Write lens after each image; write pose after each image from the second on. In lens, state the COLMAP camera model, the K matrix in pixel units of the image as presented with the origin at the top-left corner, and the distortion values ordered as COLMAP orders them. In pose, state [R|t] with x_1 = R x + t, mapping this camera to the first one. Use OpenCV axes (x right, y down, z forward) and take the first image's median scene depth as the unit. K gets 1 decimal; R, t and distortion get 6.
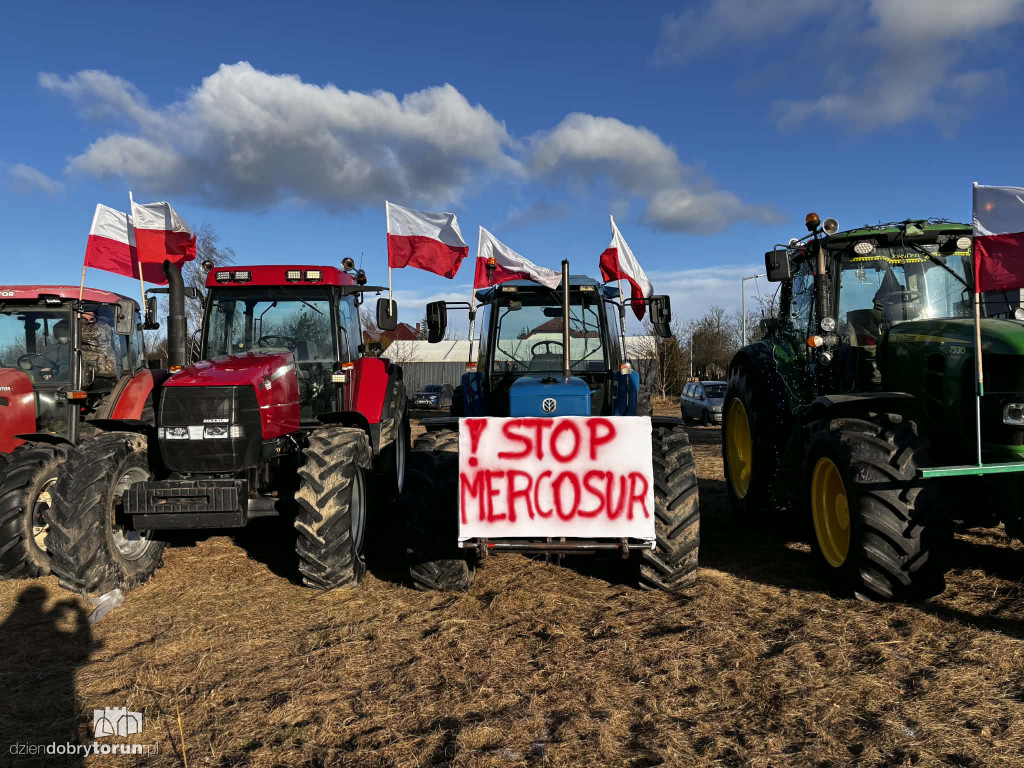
lens RADIAL K [[768.8, 0, 508.2], [0, 768.8, 383.2], [0, 0, 1]] dist [0.058033, -0.055516]
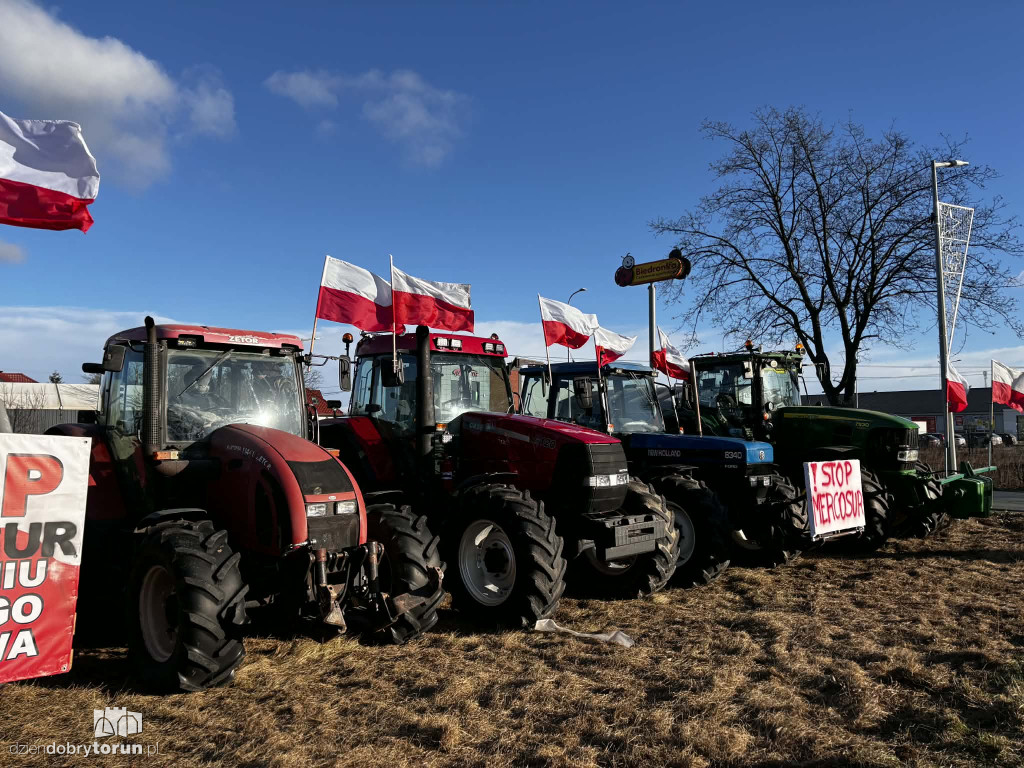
lens RADIAL K [[766.3, 0, 512.6], [0, 766.3, 380.4], [0, 0, 1]] dist [0.057258, -0.056128]
pose [[0.701330, 0.054393, 0.710759, -1.409098], [-0.003718, 0.997350, -0.072657, -0.007225], [-0.712827, 0.048314, 0.699674, 0.229726]]
